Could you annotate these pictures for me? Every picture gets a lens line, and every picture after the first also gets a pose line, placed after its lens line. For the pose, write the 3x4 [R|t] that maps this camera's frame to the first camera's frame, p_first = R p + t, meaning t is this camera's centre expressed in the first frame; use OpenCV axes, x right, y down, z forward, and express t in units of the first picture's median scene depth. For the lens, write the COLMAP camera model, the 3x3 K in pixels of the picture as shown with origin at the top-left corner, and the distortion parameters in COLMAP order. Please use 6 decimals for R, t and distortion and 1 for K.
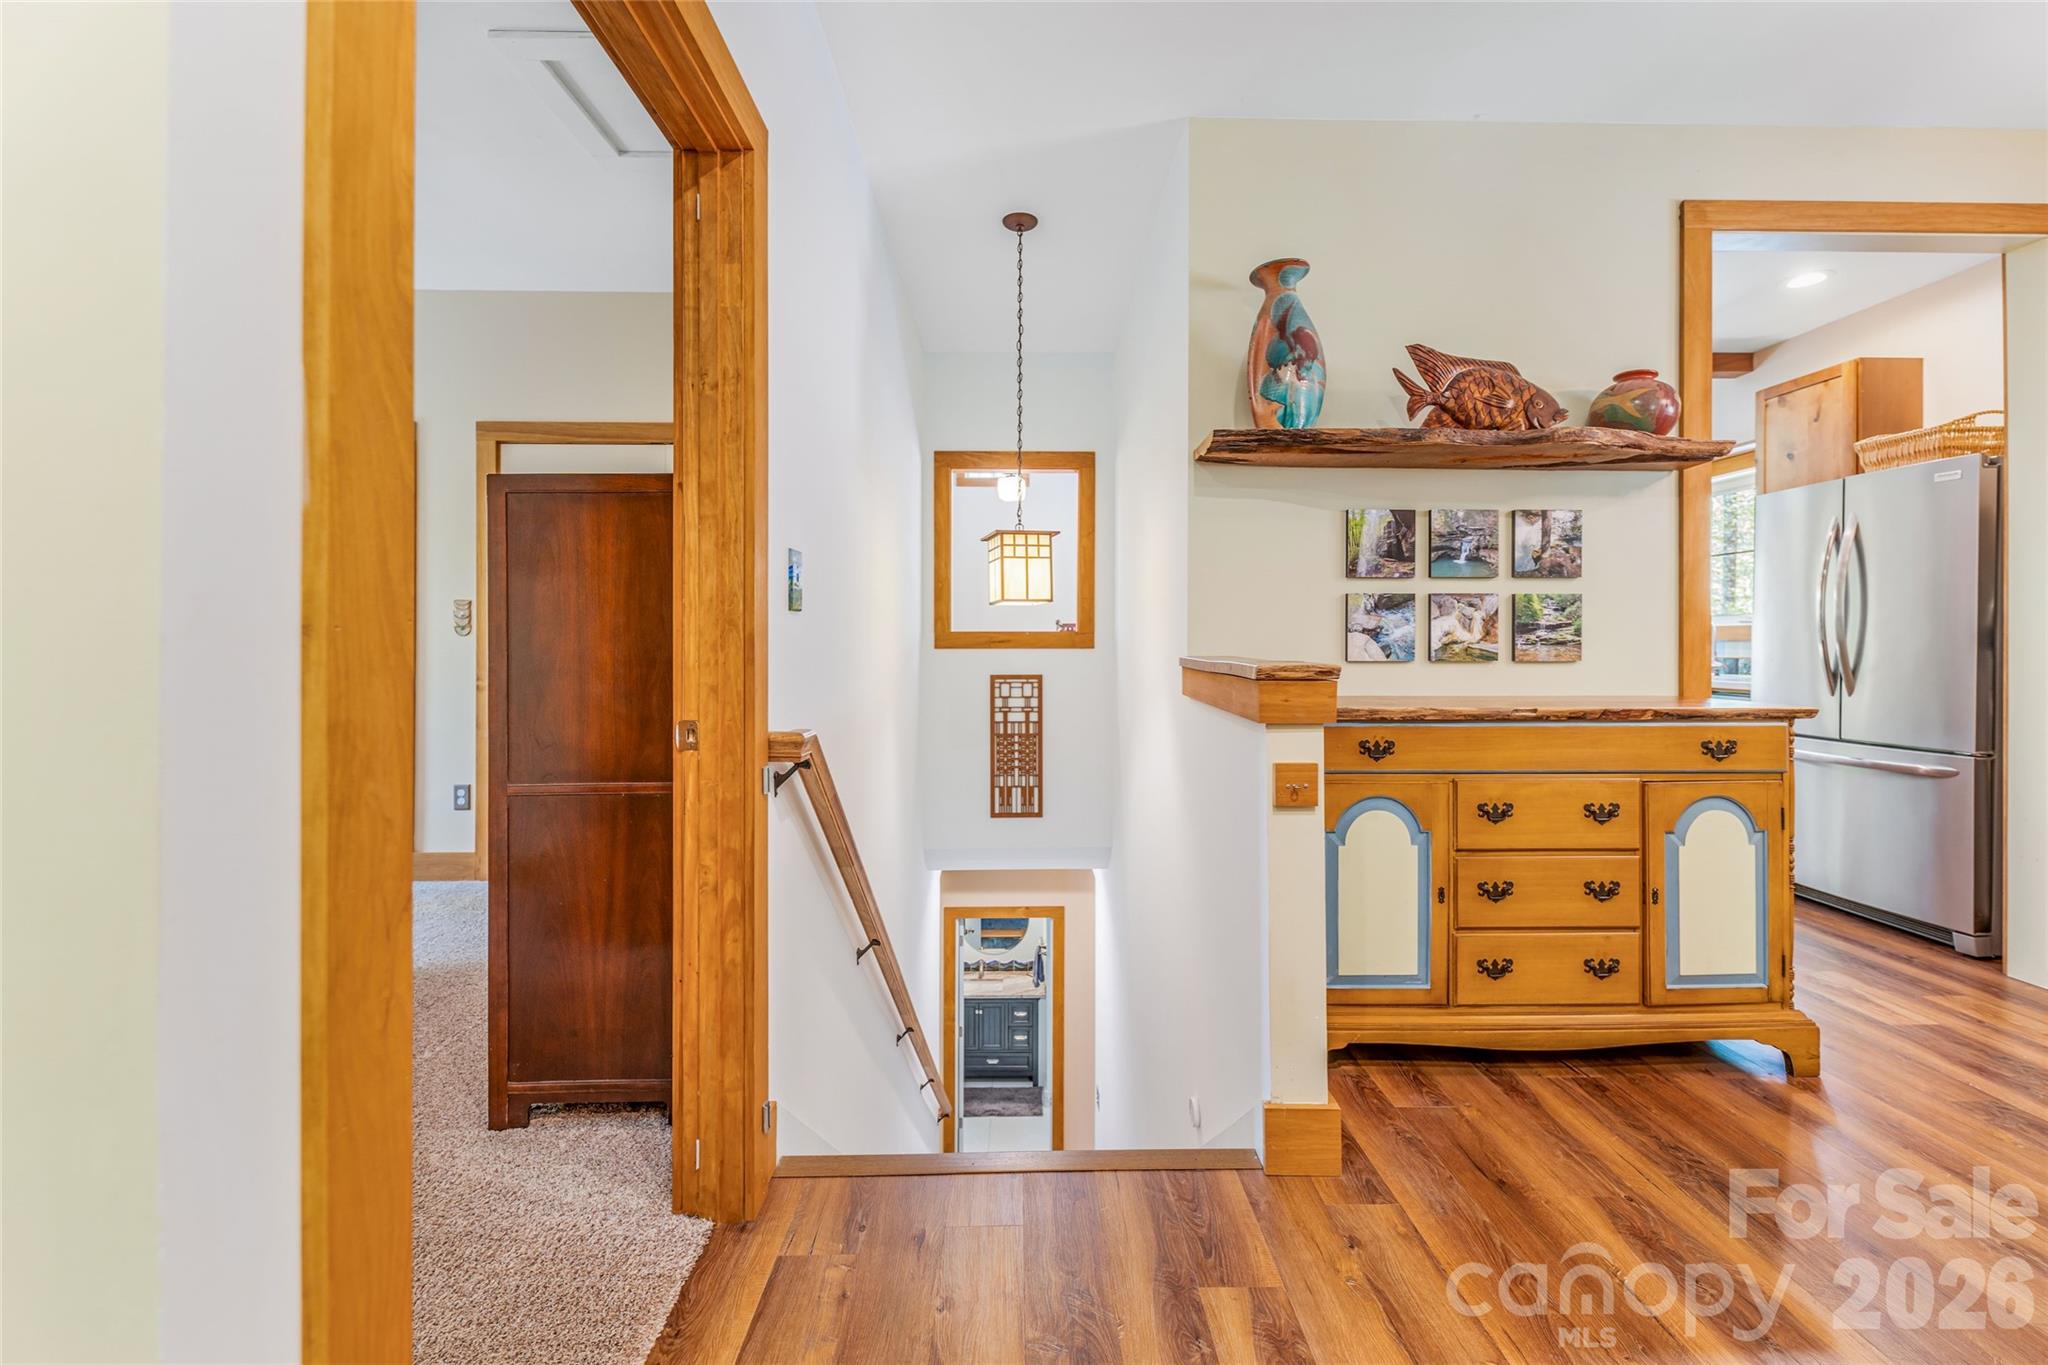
lens RADIAL K [[849.3, 0, 1029.4], [0, 849.3, 659.0], [0, 0, 1]] dist [0.000306, -0.000884]
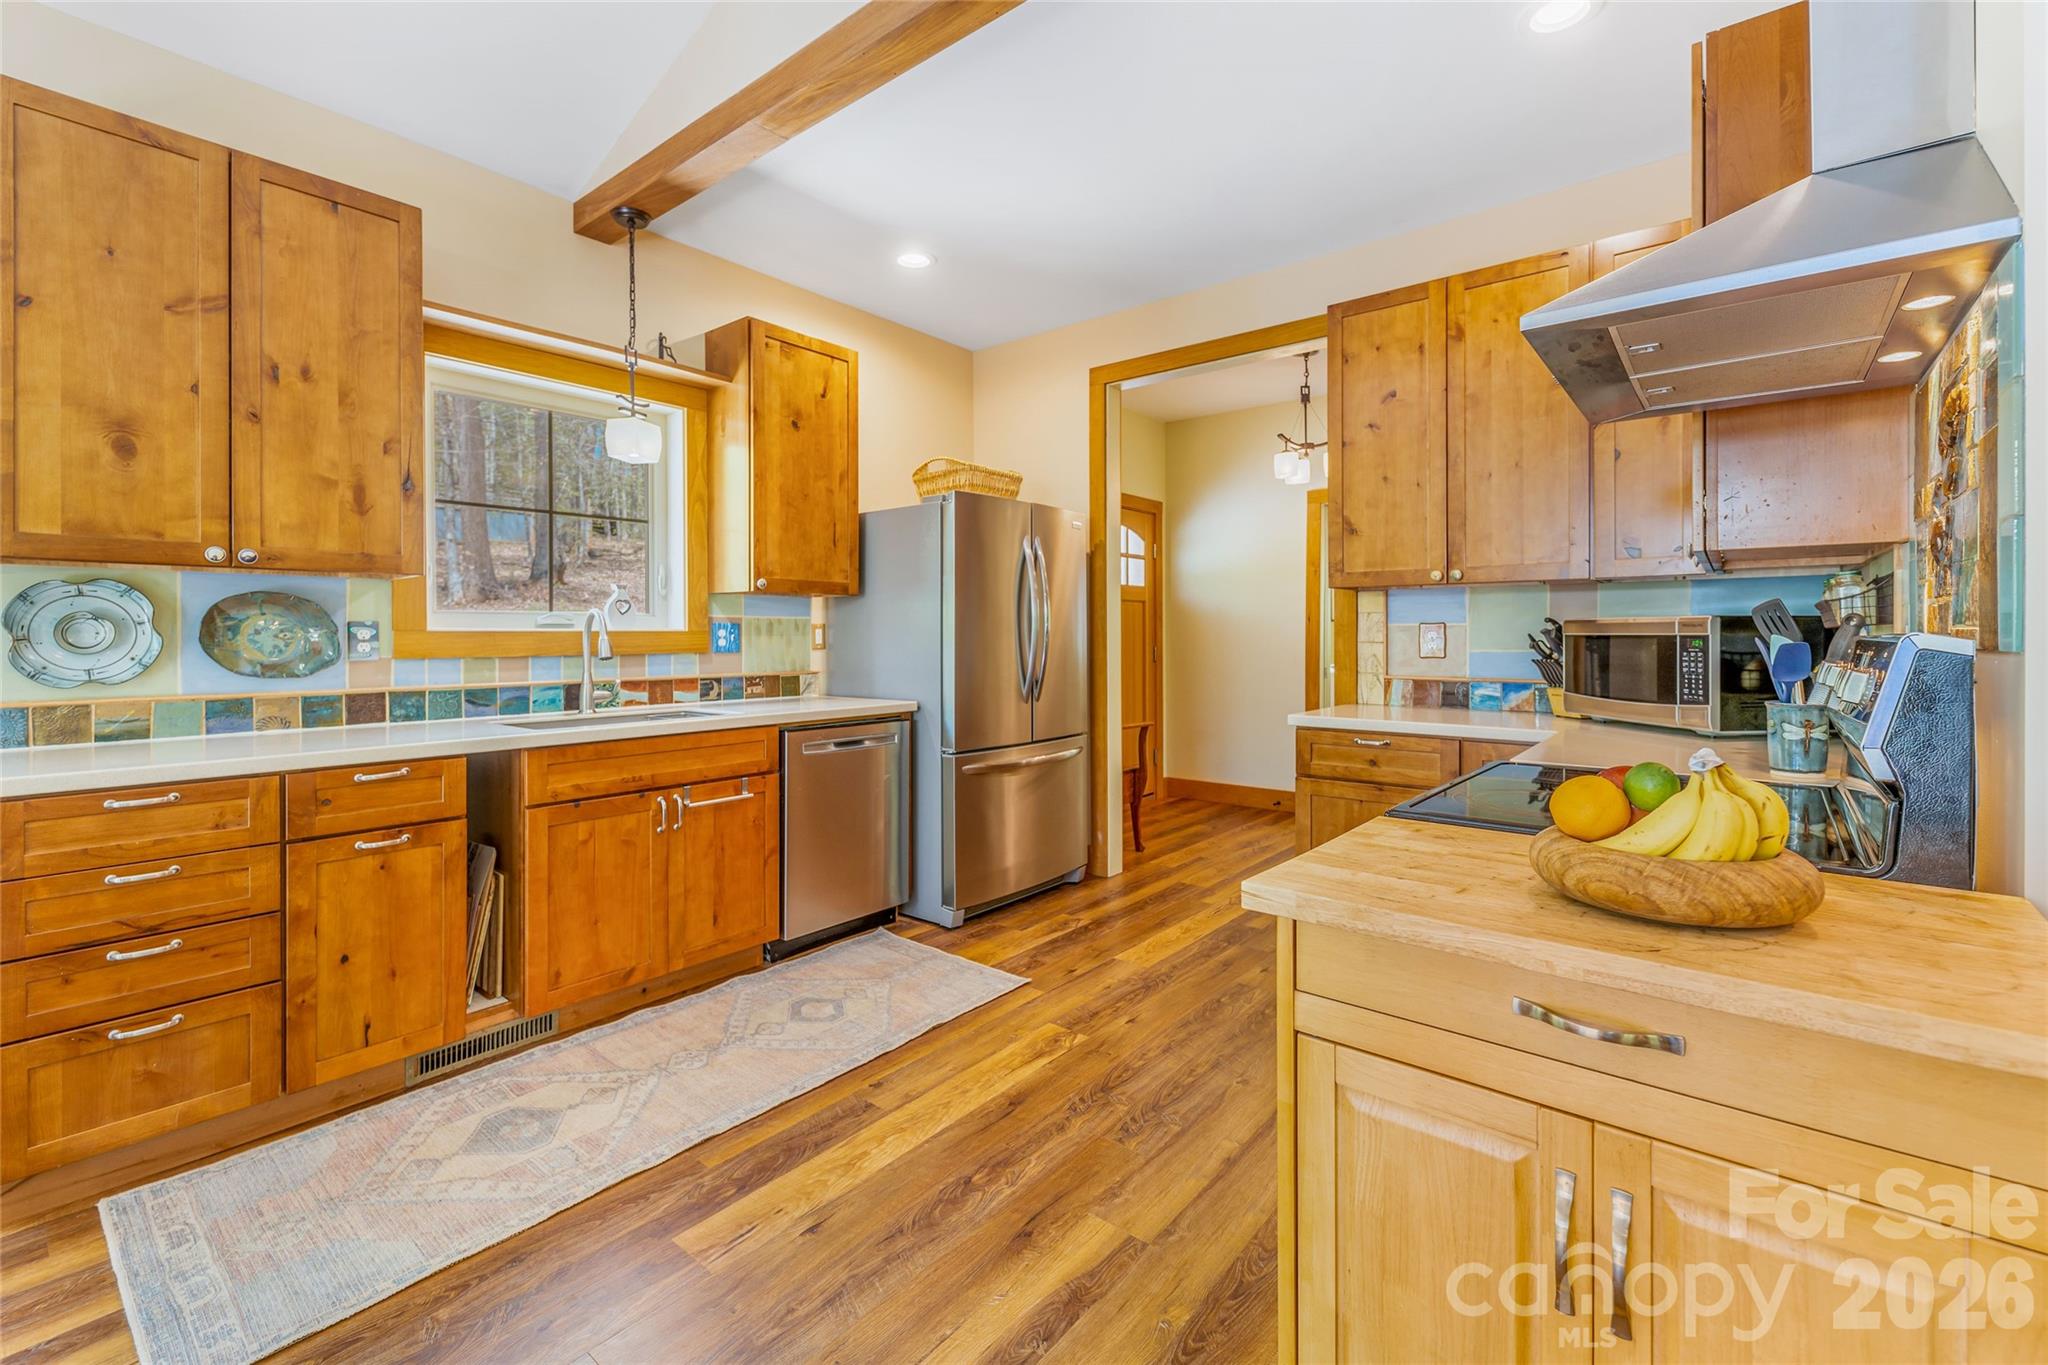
lens RADIAL K [[871.5, 0, 1032.4], [0, 871.5, 638.0], [0, 0, 1]] dist [0.001441, -0.000659]
pose [[-0.771691, 0.002595, 0.635992, 0.266953], [0.011002, 0.999897, 0.009270, -0.055032], [-0.635902, 0.014150, -0.771640, 2.134339]]
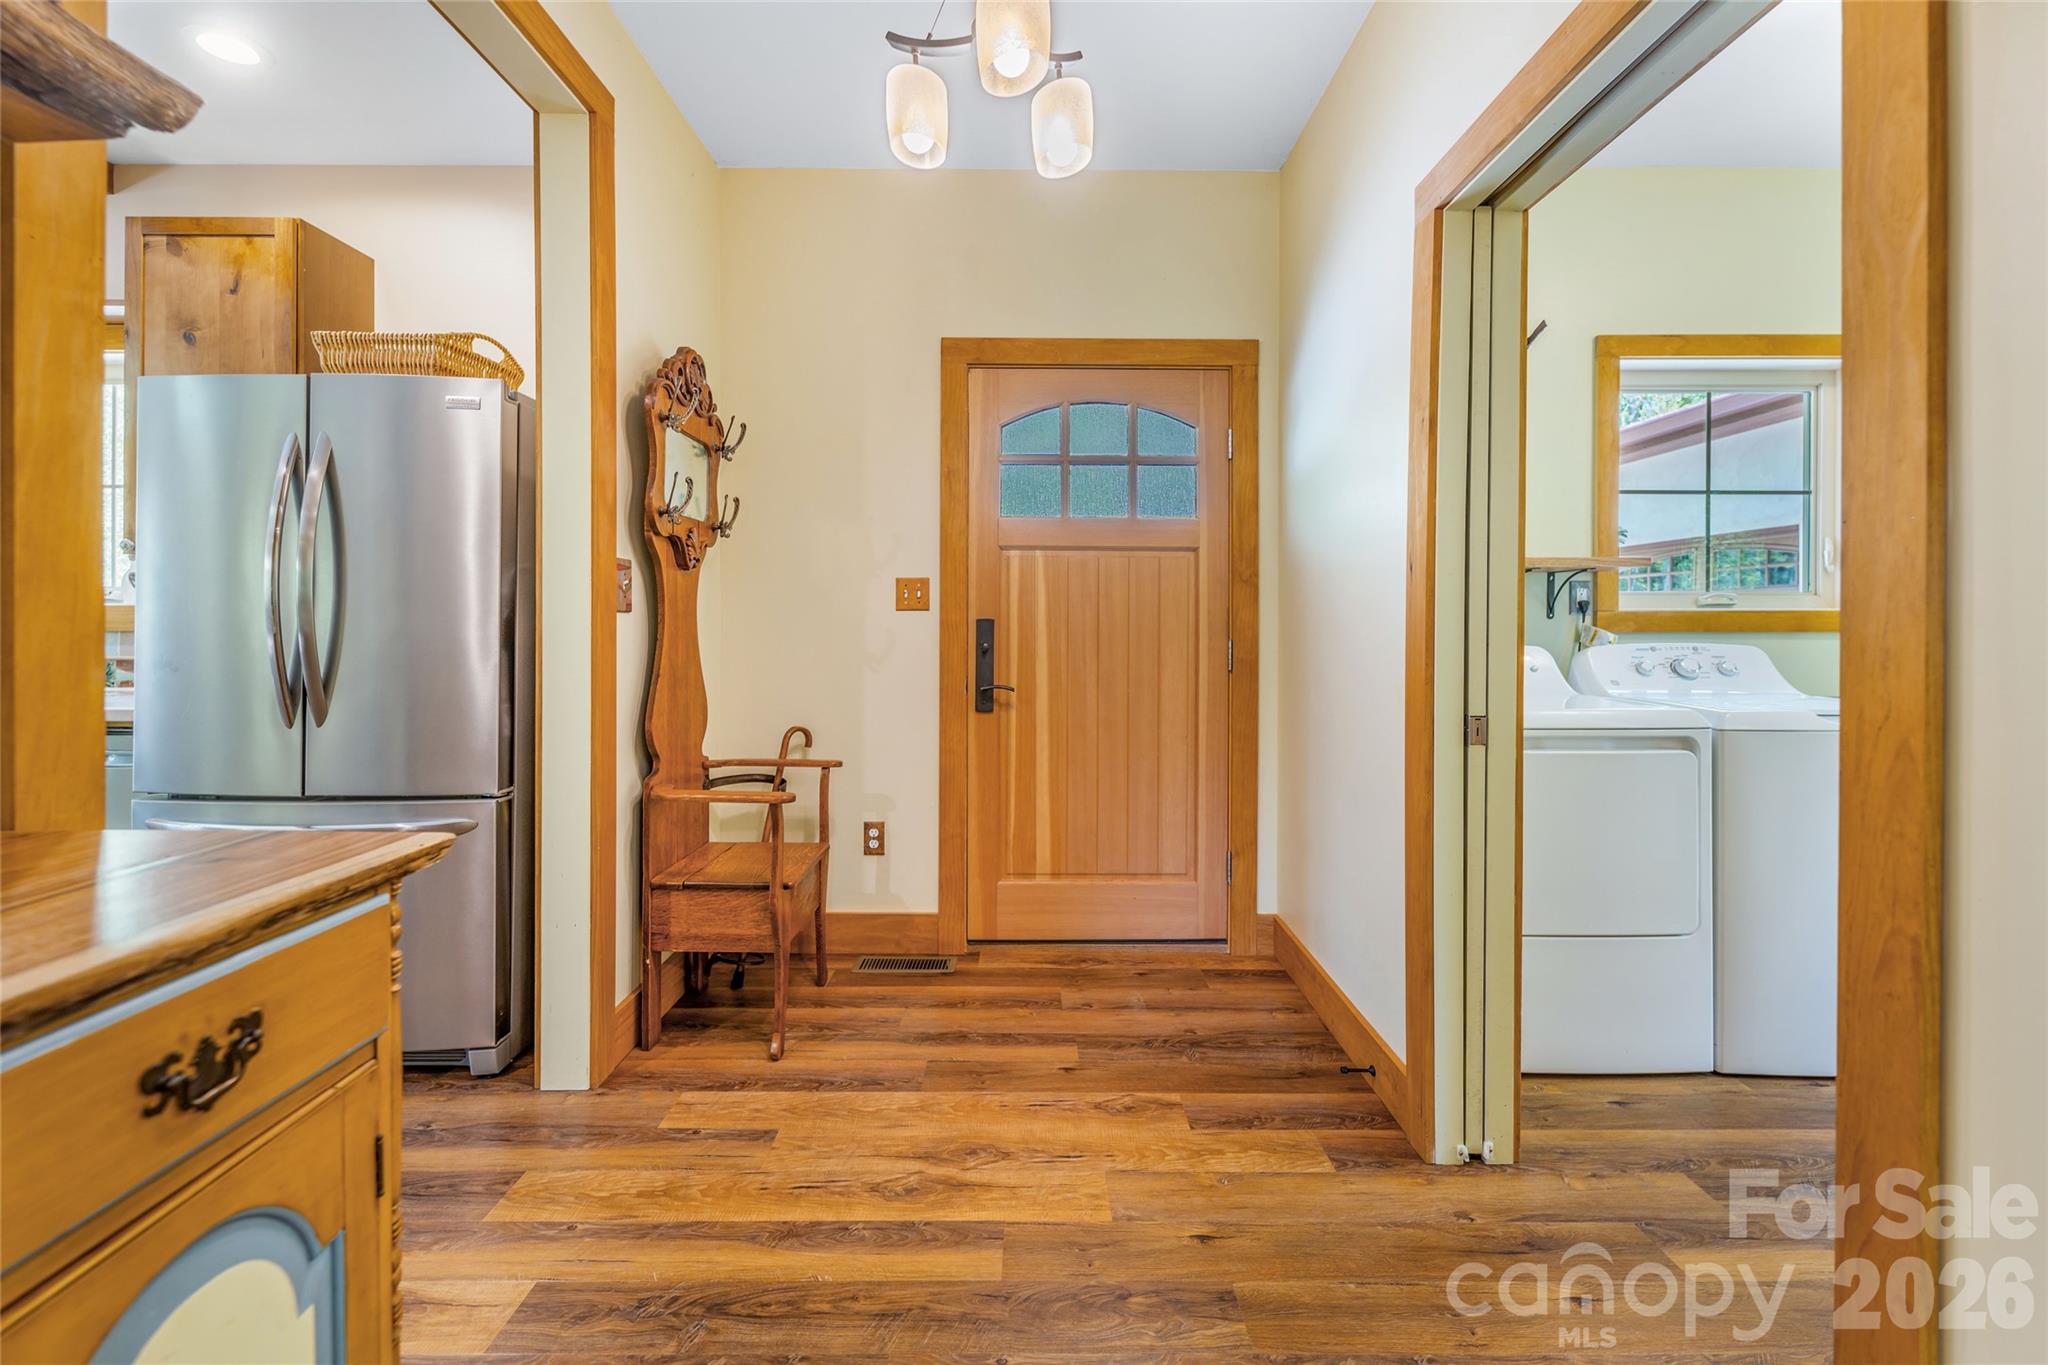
lens RADIAL K [[845.5, 0, 1025.9], [0, 845.5, 630.1], [0, 0, 1]] dist [-0.000244, -0.000604]
pose [[0.011580, -0.001117, 0.999932, 0.390164], [0.004497, 0.999989, 0.001065, -0.026914], [-0.999923, 0.004485, 0.011584, 0.526739]]
